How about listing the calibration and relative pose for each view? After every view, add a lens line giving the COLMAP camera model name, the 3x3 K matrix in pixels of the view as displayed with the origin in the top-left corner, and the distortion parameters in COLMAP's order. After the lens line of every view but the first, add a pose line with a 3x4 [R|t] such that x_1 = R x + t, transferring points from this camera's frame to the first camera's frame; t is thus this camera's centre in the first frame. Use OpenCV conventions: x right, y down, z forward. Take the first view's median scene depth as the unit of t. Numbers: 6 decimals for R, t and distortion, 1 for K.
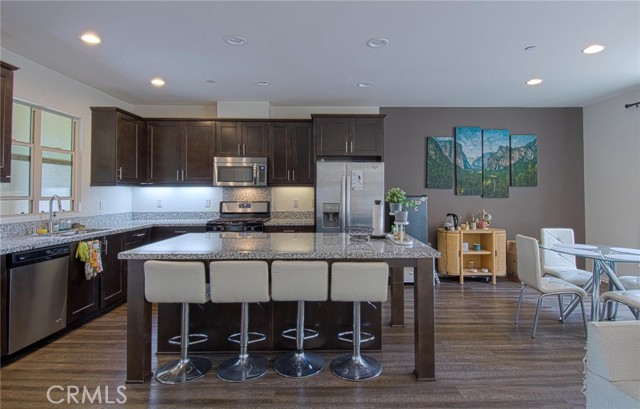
lens RADIAL K [[346.8, 0, 340.3], [0, 346.8, 188.0], [0, 0, 1]] dist [0.000275, -0.002203]
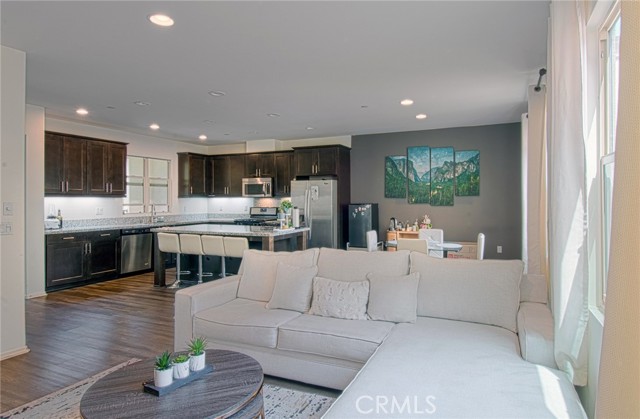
lens RADIAL K [[391.7, 0, 351.5], [0, 391.7, 207.9], [0, 0, 1]] dist [-0.000272, 0.000271]
pose [[0.908228, 0.005772, -0.418436, 0.785583], [0.008282, 0.999461, 0.031764, -0.009175], [0.418393, -0.032315, 0.907691, -0.371900]]
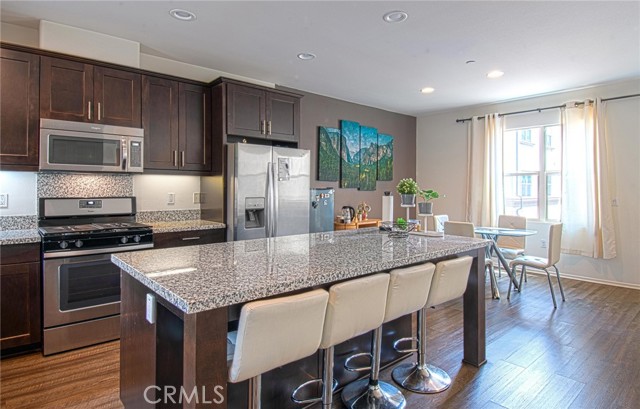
lens RADIAL K [[360.5, 0, 347.7], [0, 360.5, 187.6], [0, 0, 1]] dist [0.038211, -0.043659]
pose [[0.736241, 0.003548, 0.676711, -0.386001], [-0.012588, 0.999885, 0.008453, 0.011280], [-0.676603, -0.014741, 0.736201, 0.232942]]
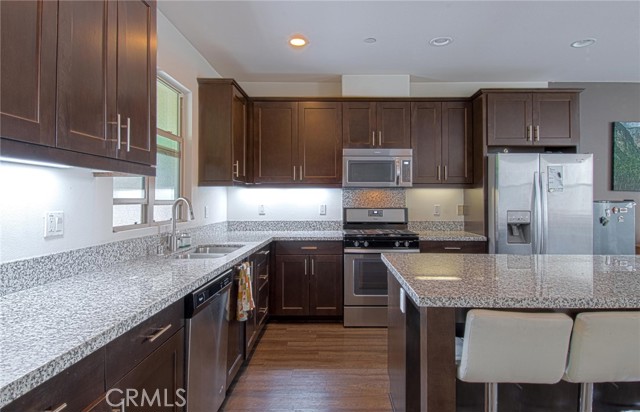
lens RADIAL K [[375.4, 0, 329.9], [0, 375.4, 194.7], [0, 0, 1]] dist [0.002571, -0.001721]
pose [[0.999615, 0.001494, -0.027697, -0.362794], [-0.001492, 0.999999, 0.000092, 0.010687], [0.027697, -0.000050, 0.999616, 0.183989]]
